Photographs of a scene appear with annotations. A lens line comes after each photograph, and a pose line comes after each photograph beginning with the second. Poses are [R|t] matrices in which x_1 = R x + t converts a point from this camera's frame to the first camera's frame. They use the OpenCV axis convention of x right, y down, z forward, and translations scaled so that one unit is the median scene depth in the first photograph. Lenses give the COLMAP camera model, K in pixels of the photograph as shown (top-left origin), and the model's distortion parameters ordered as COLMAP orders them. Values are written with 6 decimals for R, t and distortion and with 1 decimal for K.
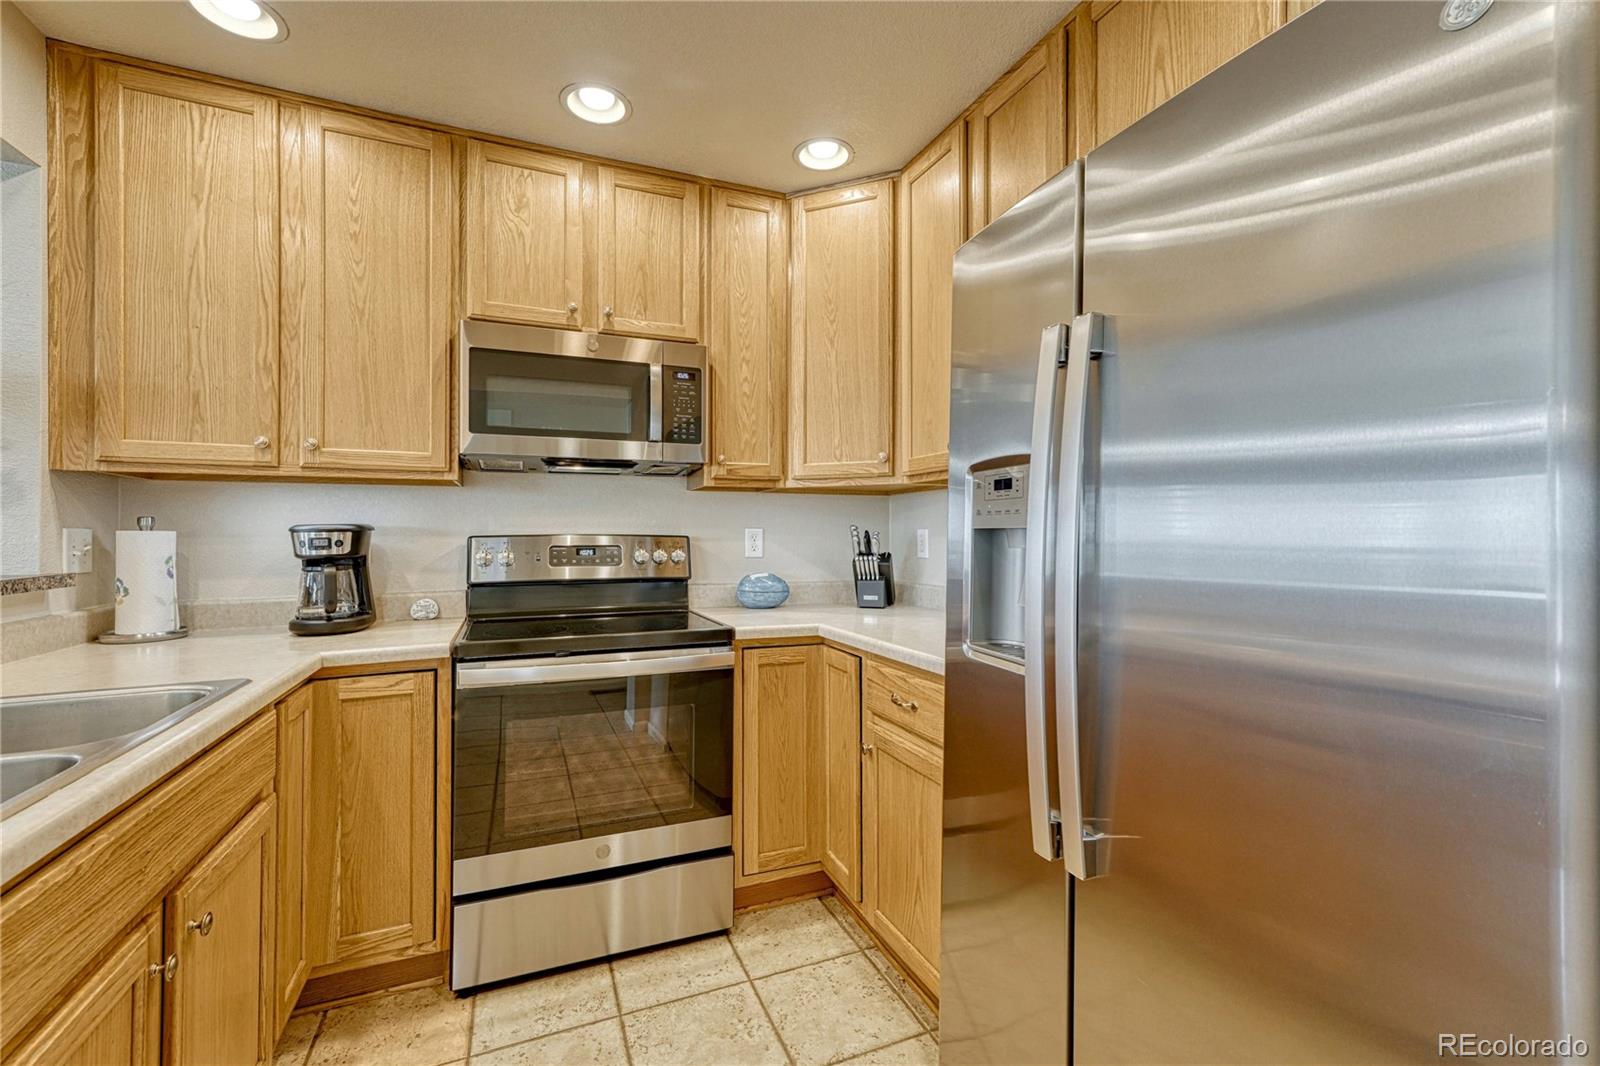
lens RADIAL K [[676.2, 0, 796.4], [0, 676.2, 525.9], [0, 0, 1]] dist [0.012874, 0.000405]
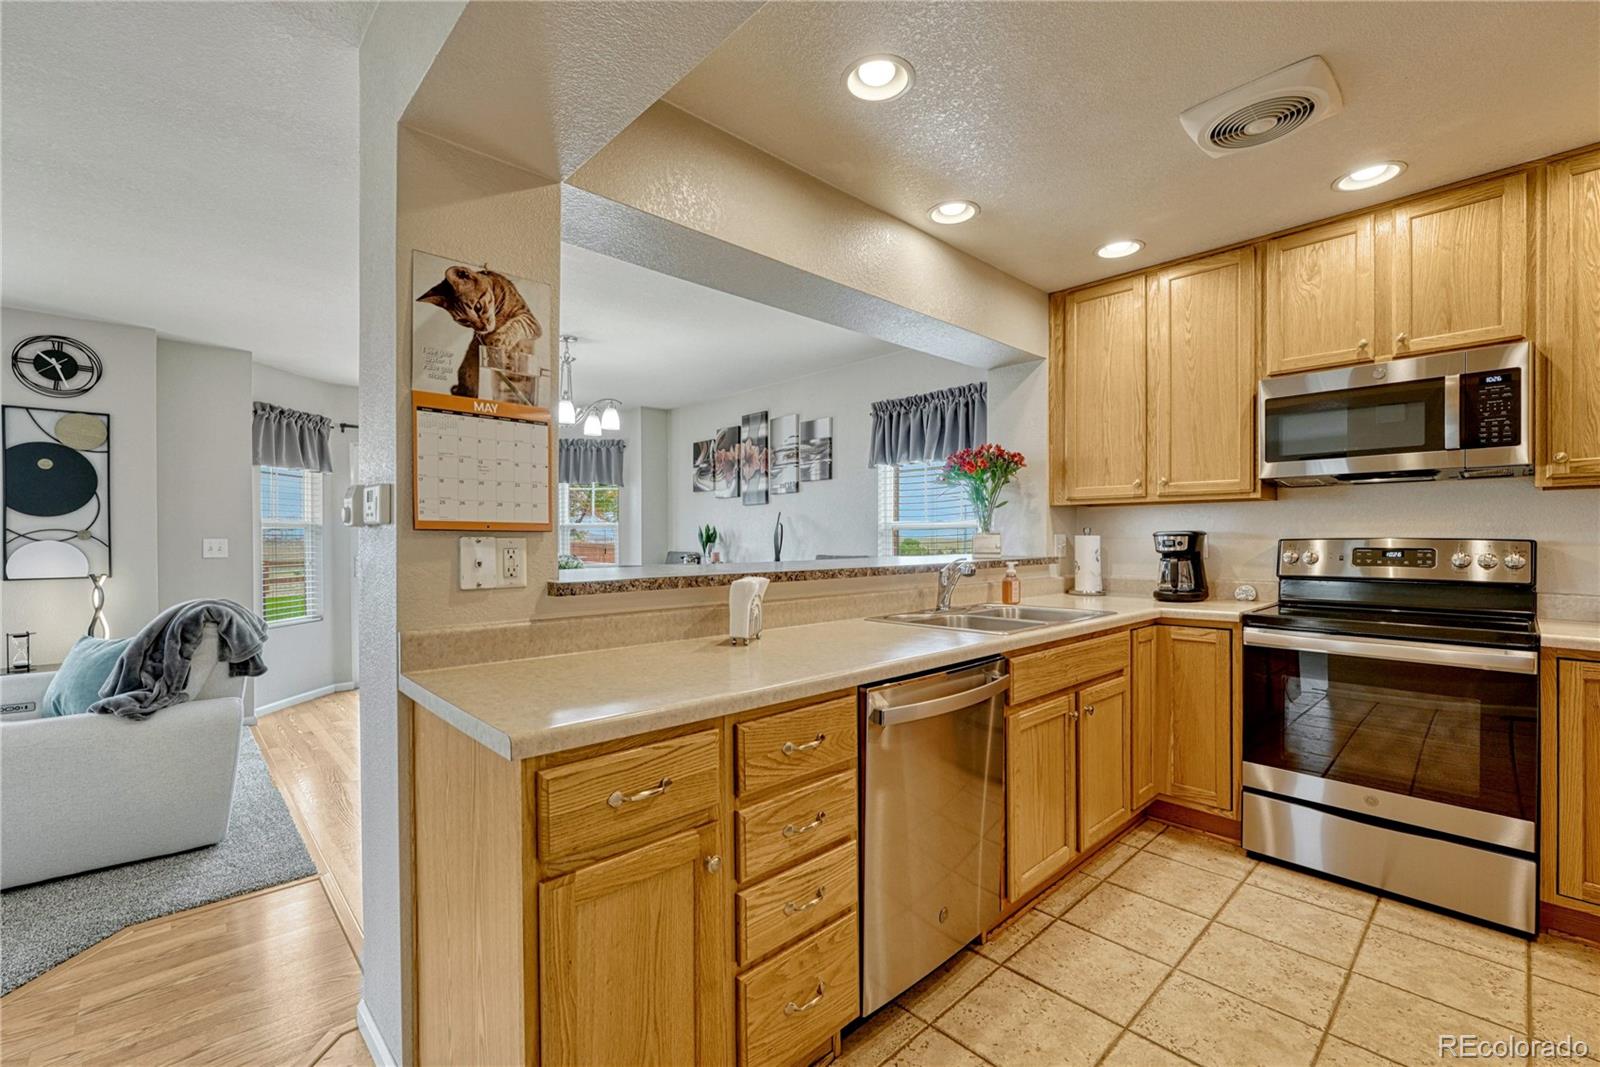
lens RADIAL K [[677.9, 0, 796.8], [0, 677.9, 540.3], [0, 0, 1]] dist [-0.001727, -0.000448]
pose [[0.354770, 0.005833, -0.934935, 0.445165], [0.011154, 0.999883, 0.010471, -0.007275], [0.934887, -0.014143, 0.354664, -0.350809]]
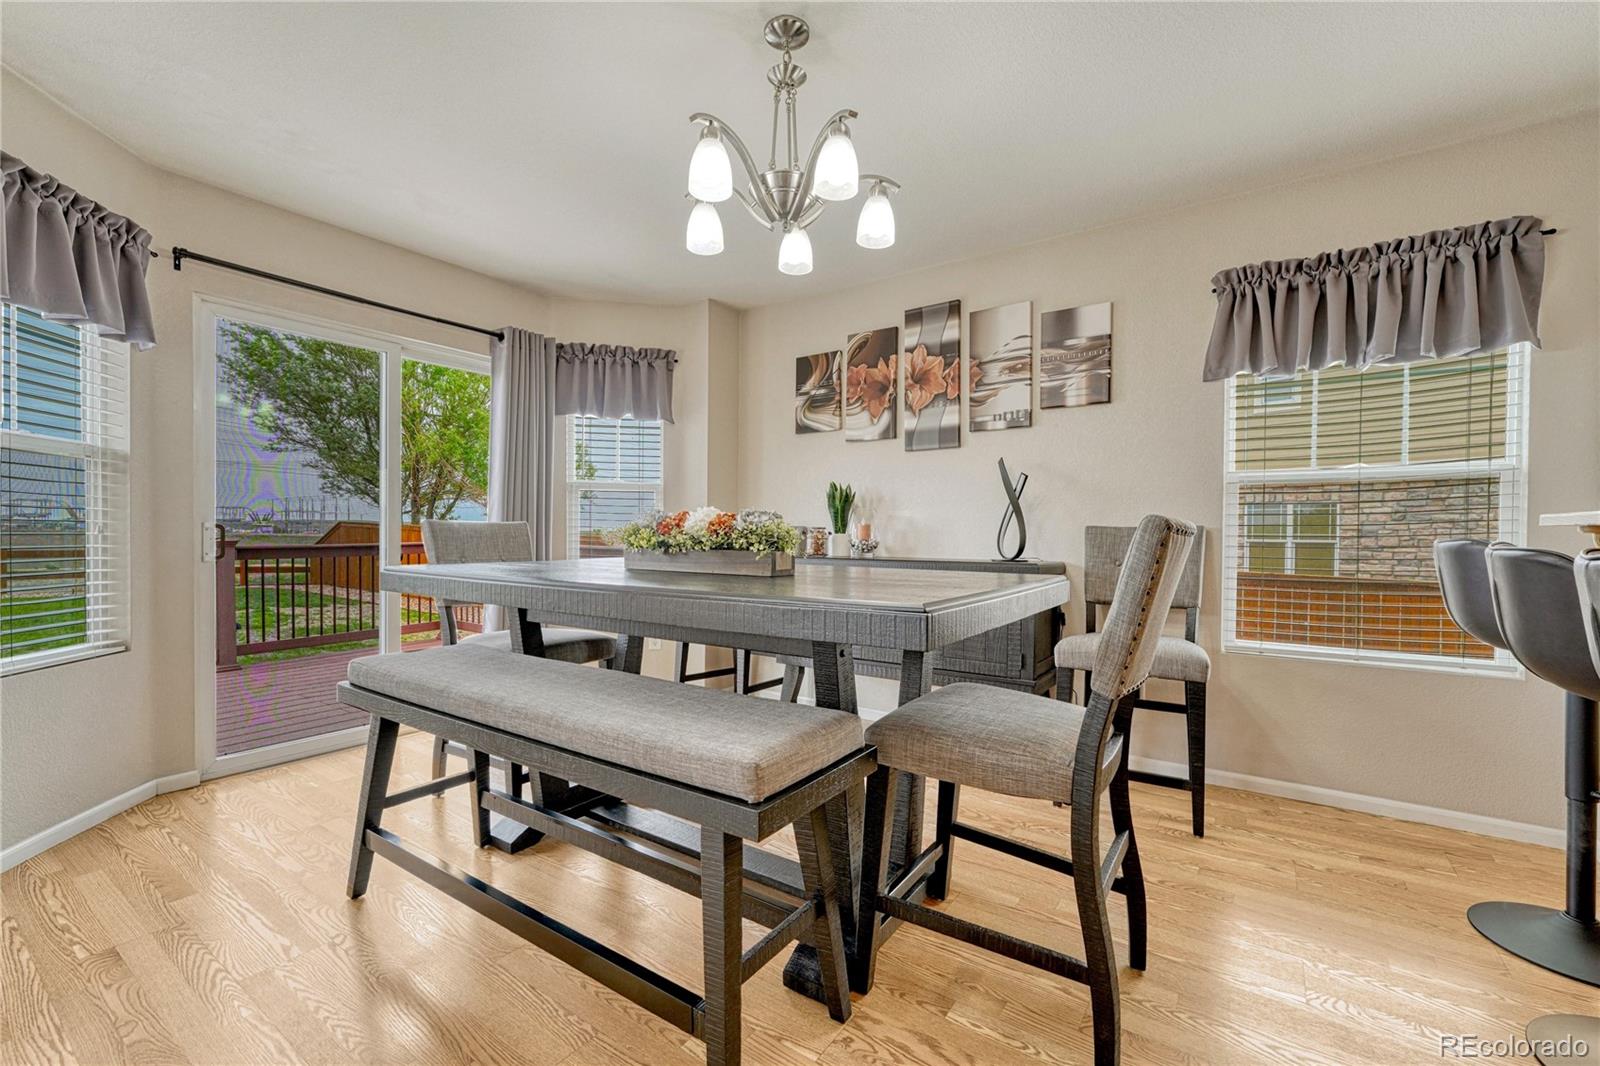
lens RADIAL K [[669.1, 0, 794.0], [0, 669.1, 540.1], [0, 0, 1]] dist [-0.004474, 0.001066]
pose [[0.536408, 0.016285, -0.843801, -0.923055], [-0.001266, 0.999828, 0.018492, 0.076221], [0.843958, -0.008851, 0.536337, -0.753077]]
